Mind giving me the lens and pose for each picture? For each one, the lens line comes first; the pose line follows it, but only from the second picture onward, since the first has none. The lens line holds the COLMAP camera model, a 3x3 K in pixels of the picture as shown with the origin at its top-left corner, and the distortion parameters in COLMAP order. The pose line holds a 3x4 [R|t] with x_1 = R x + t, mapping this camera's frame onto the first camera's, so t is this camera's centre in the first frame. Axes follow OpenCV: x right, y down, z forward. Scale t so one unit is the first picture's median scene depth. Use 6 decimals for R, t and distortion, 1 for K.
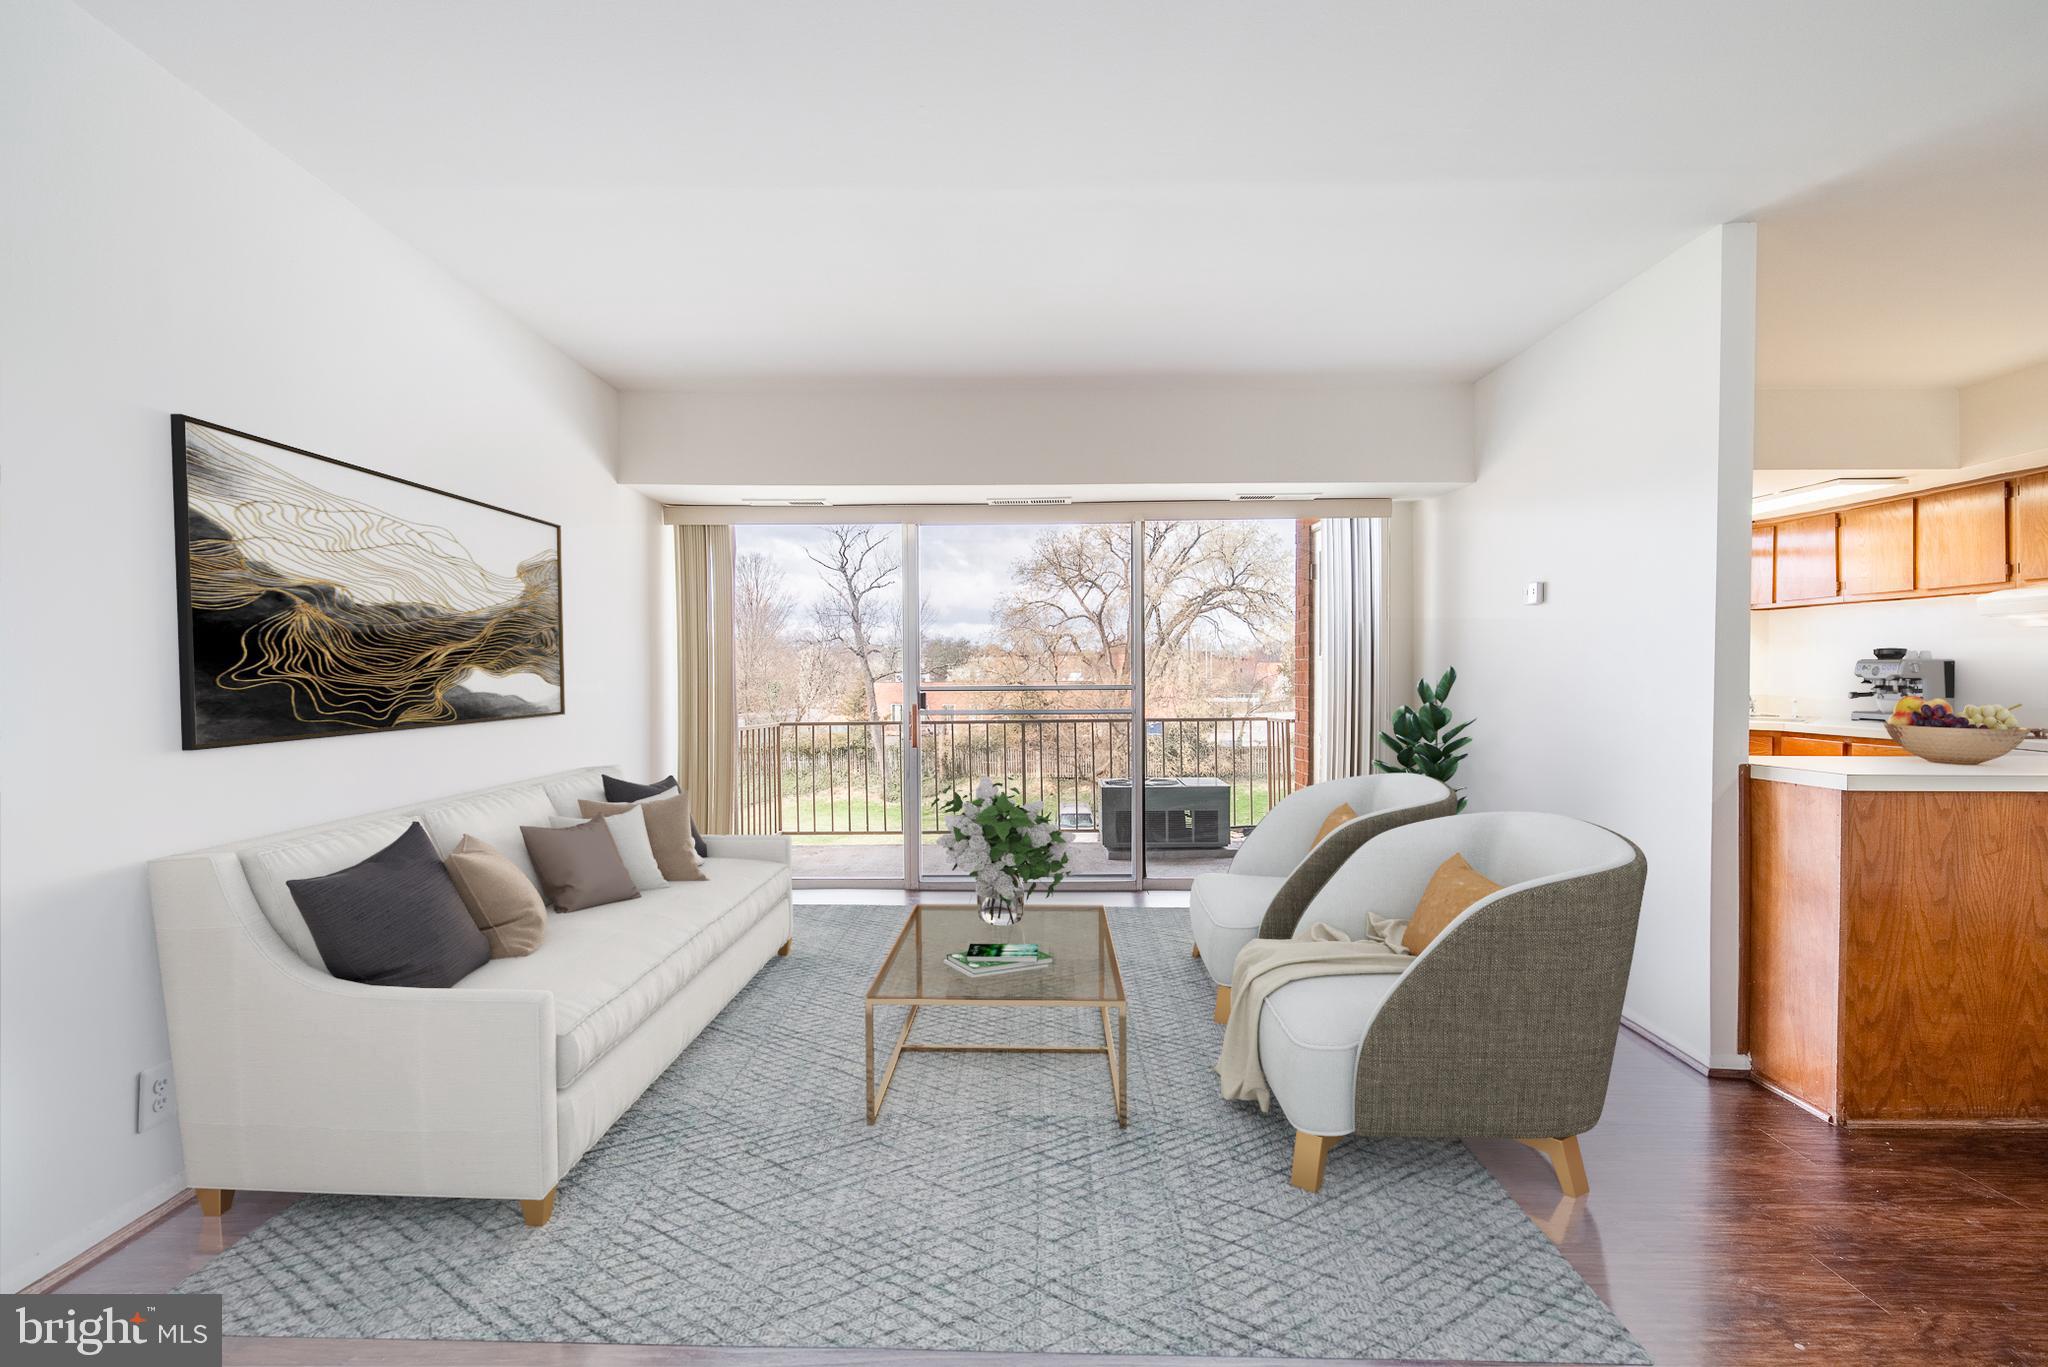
lens RADIAL K [[940.1, 0, 1024.0], [0, 940.1, 683.5], [0, 0, 1]] dist [0.000349, 0.000067]
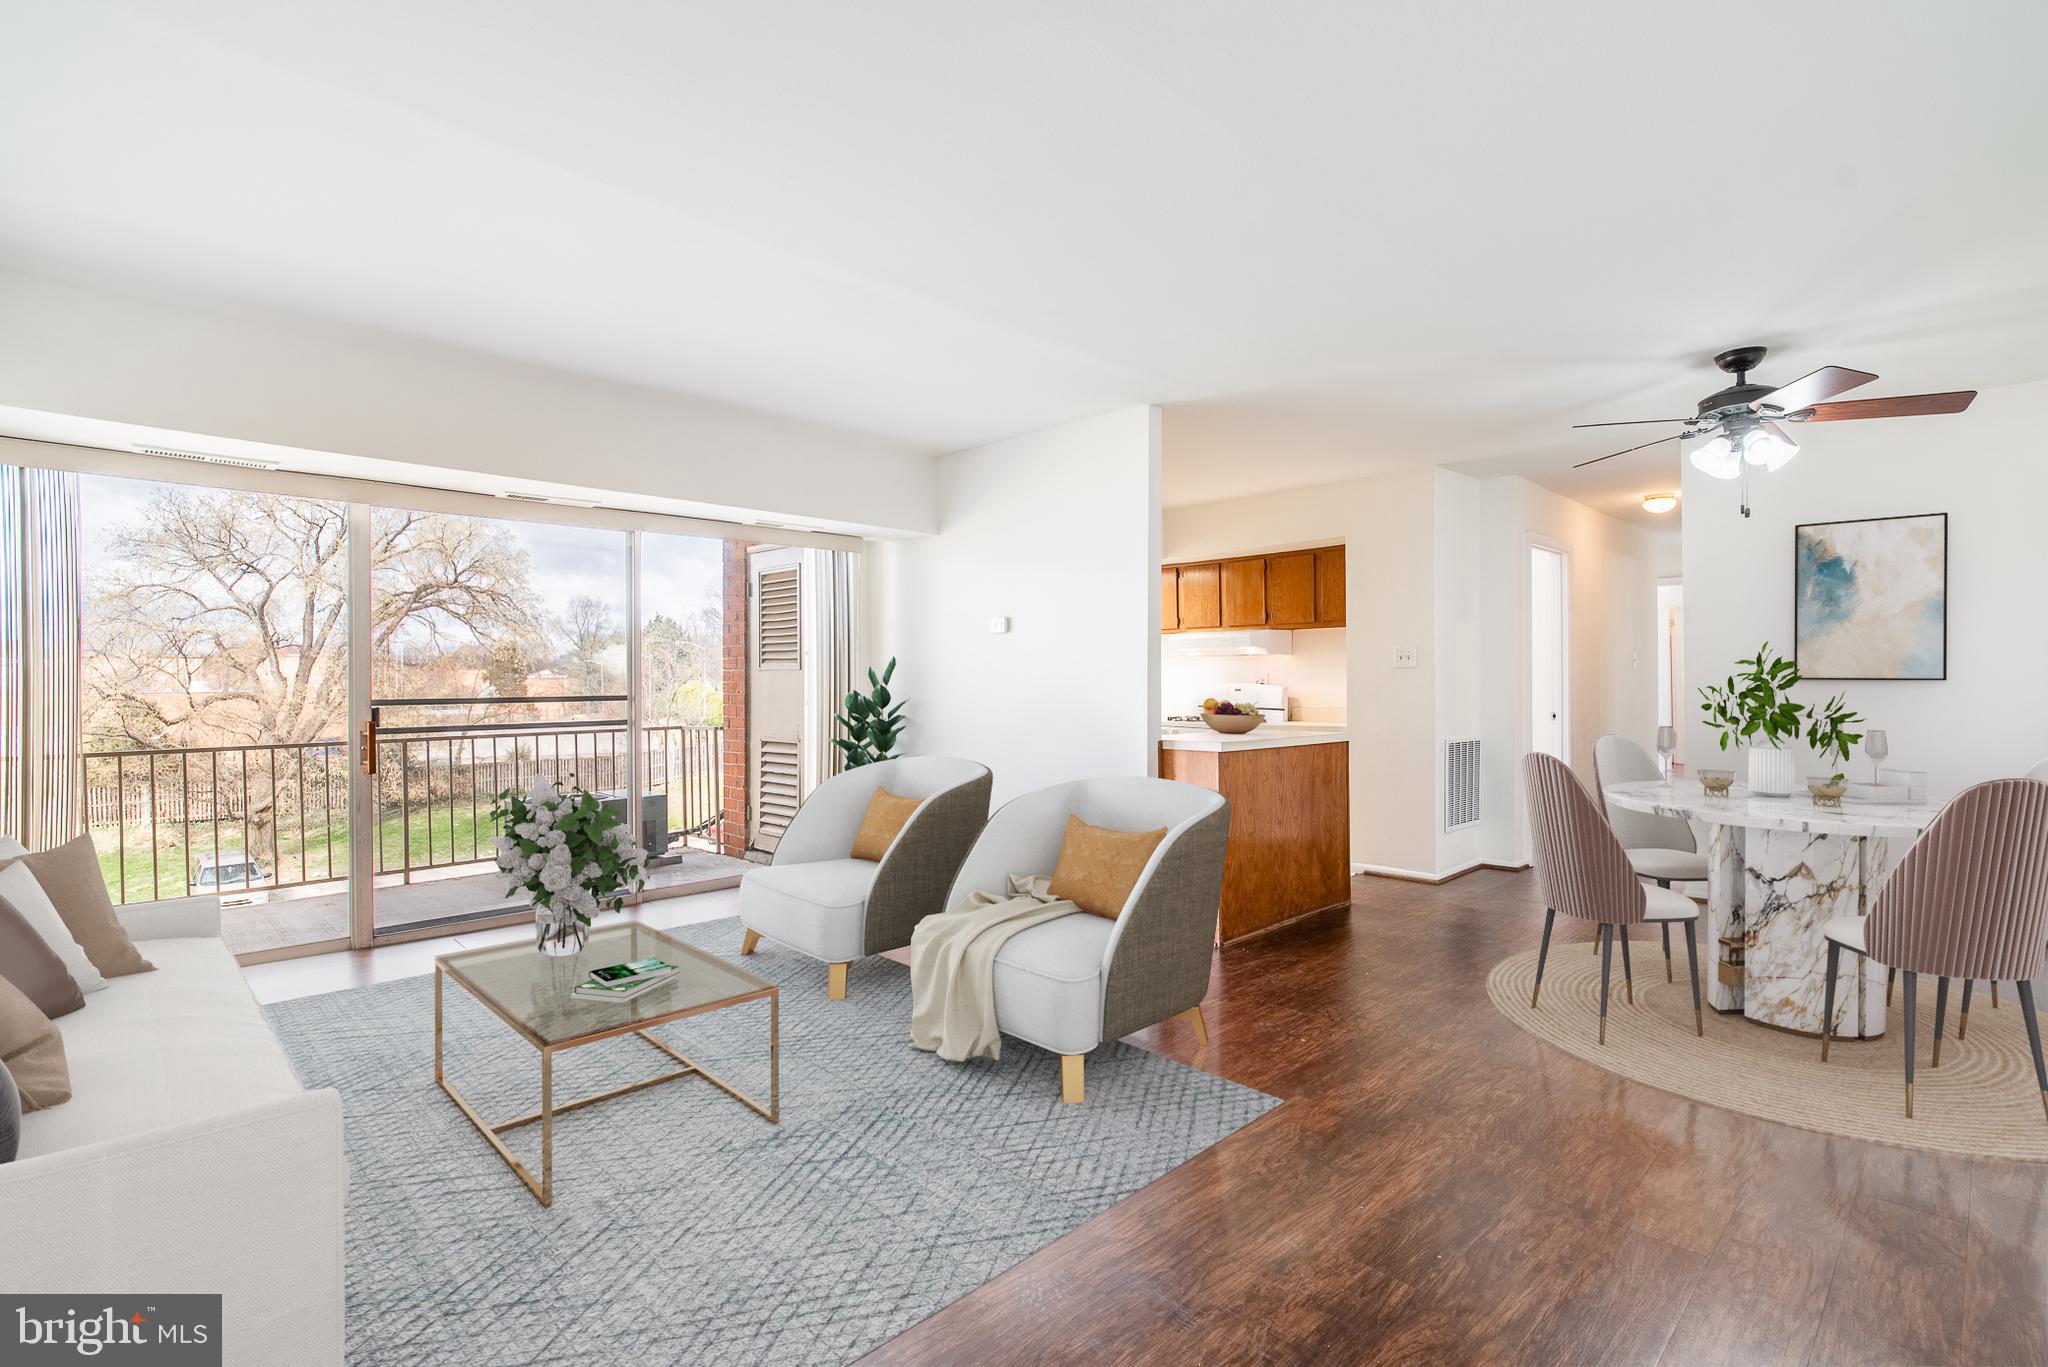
lens RADIAL K [[938.9, 0, 1024.0], [0, 938.9, 683.5], [0, 0, 1]] dist [-0.005709, -0.000120]
pose [[0.683119, -0.009208, 0.730249, -0.350465], [0.013123, 0.999914, 0.000333, -0.015445], [-0.730190, 0.009355, 0.683181, 0.070934]]
